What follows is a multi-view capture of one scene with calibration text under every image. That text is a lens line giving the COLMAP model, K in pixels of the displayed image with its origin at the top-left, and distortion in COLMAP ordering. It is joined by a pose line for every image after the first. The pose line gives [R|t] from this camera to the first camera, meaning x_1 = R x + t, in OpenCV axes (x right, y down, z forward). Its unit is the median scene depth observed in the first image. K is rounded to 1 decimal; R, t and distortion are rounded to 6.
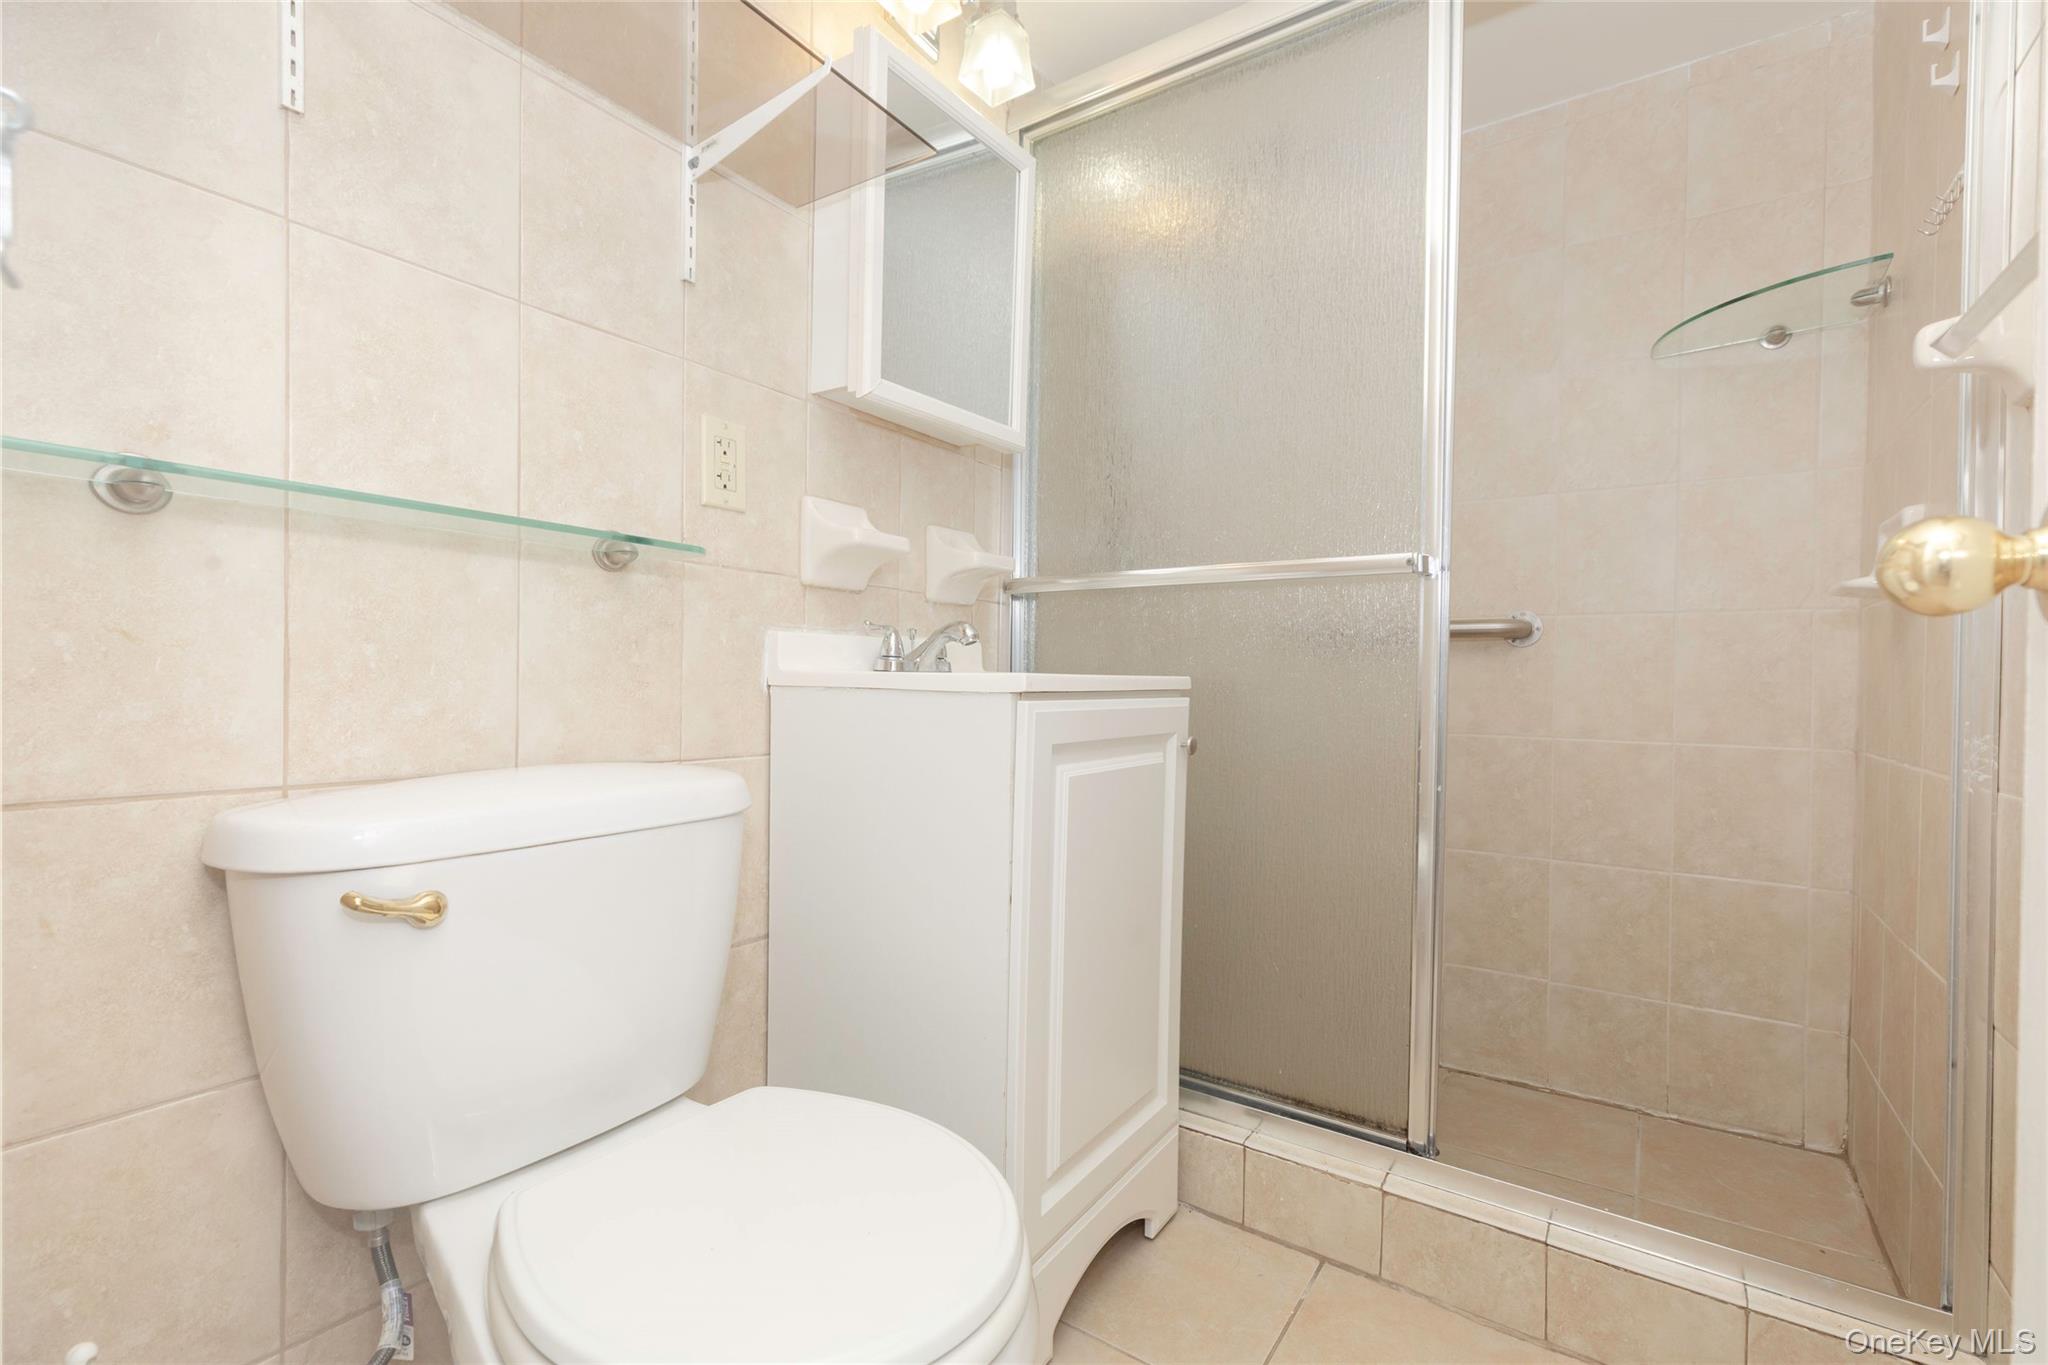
lens RADIAL K [[903.5, 0, 1034.2], [0, 903.5, 689.1], [0, 0, 1]] dist [0.002063, -0.000062]
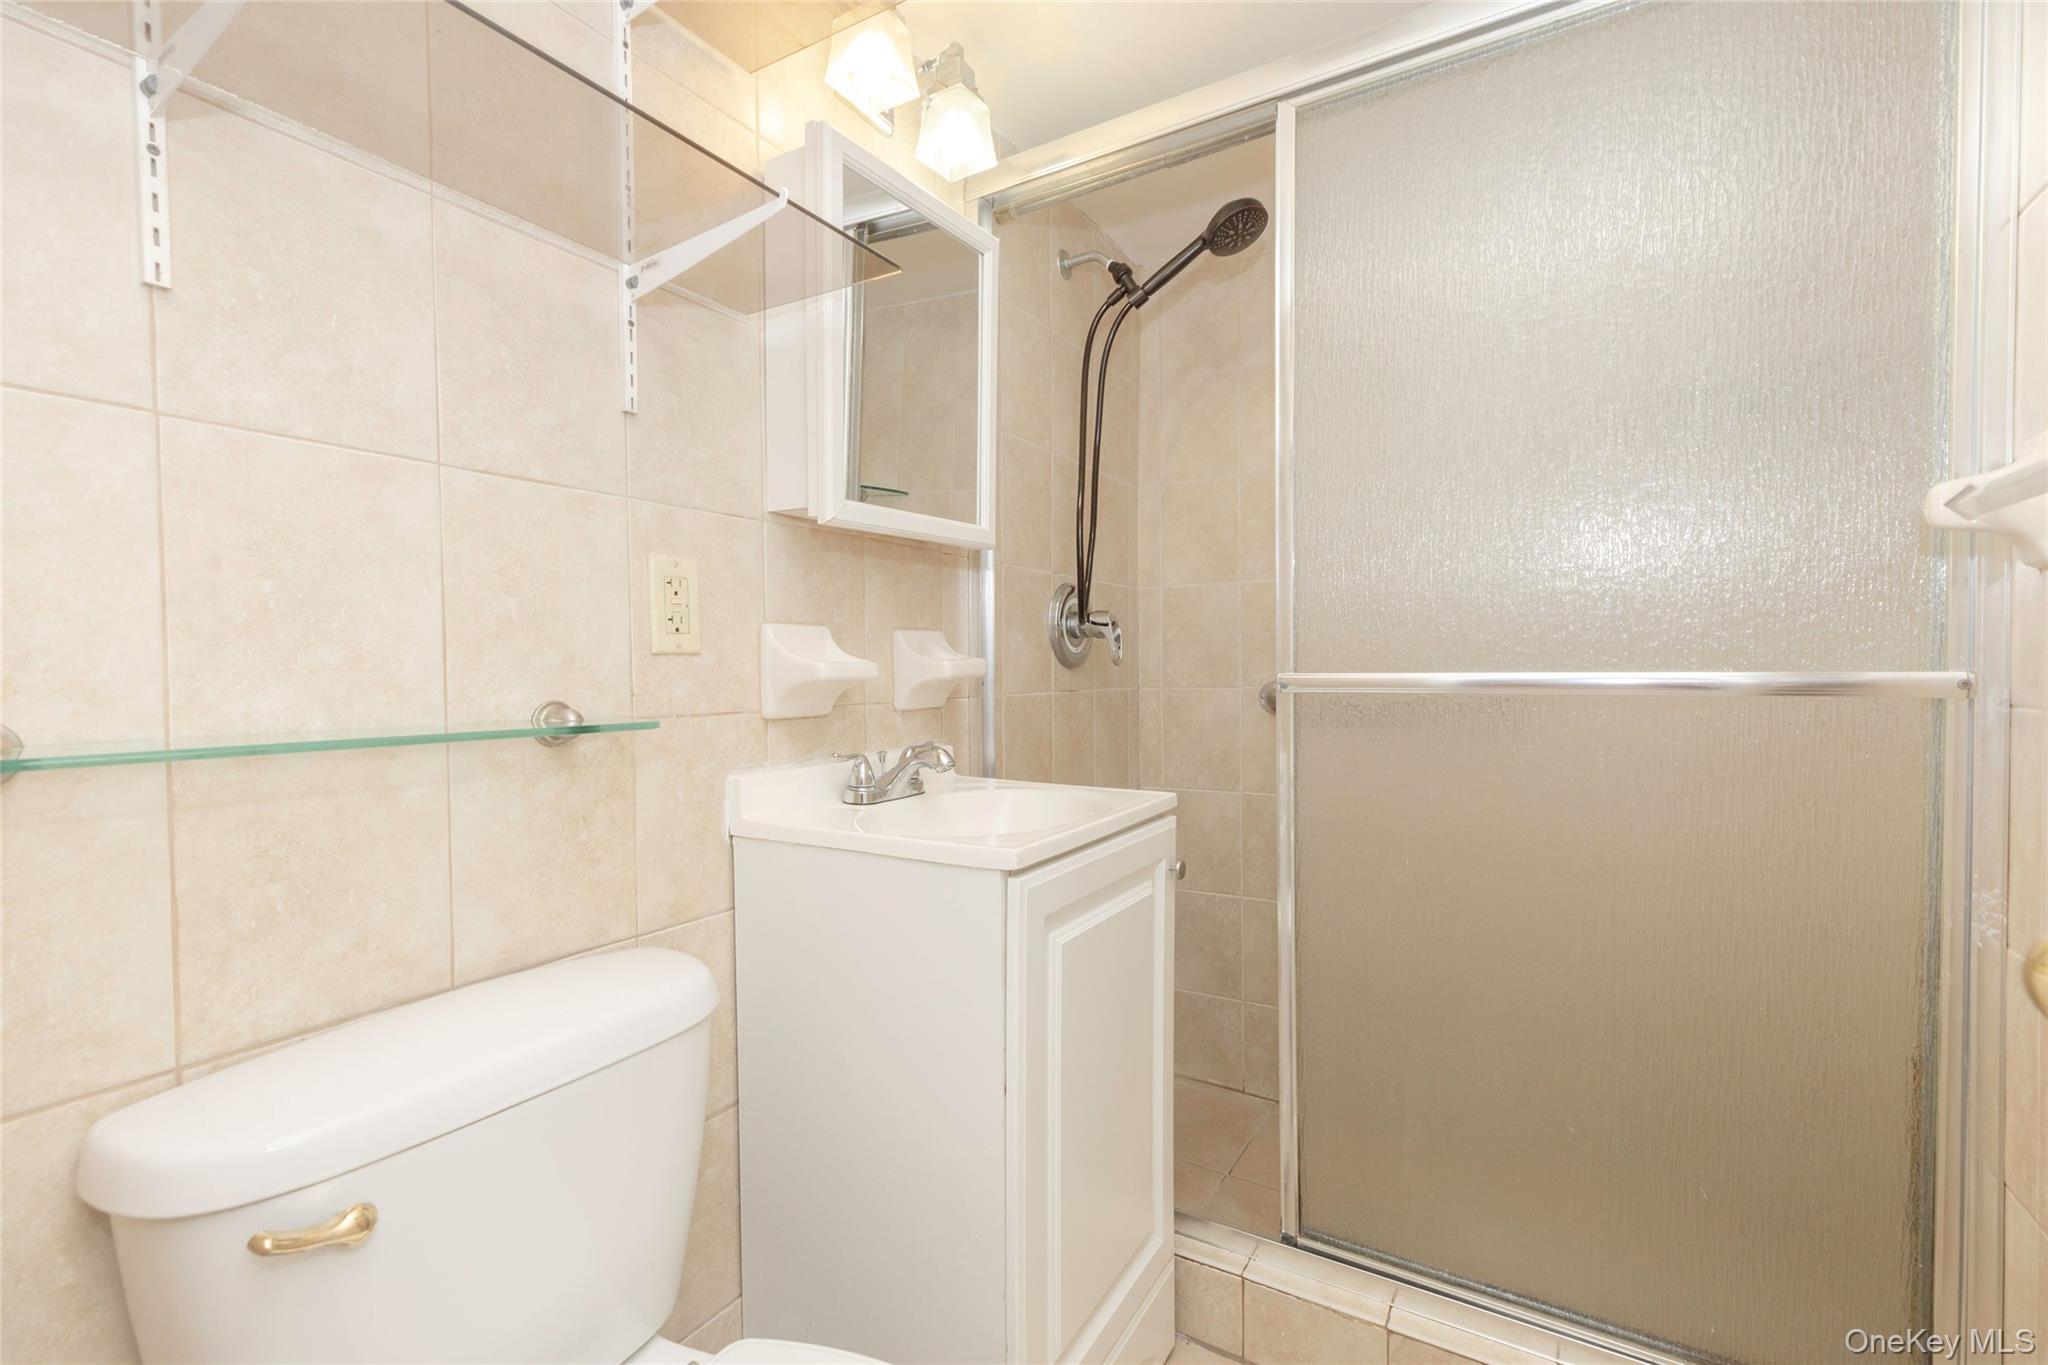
lens RADIAL K [[903.5, 0, 1034.2], [0, 903.5, 689.1], [0, 0, 1]] dist [0.002063, -0.000062]
pose [[0.998183, -0.025087, 0.054785, -0.031590], [0.024322, 0.999598, 0.014589, -0.165389], [-0.055129, -0.013230, 0.998392, 0.061976]]
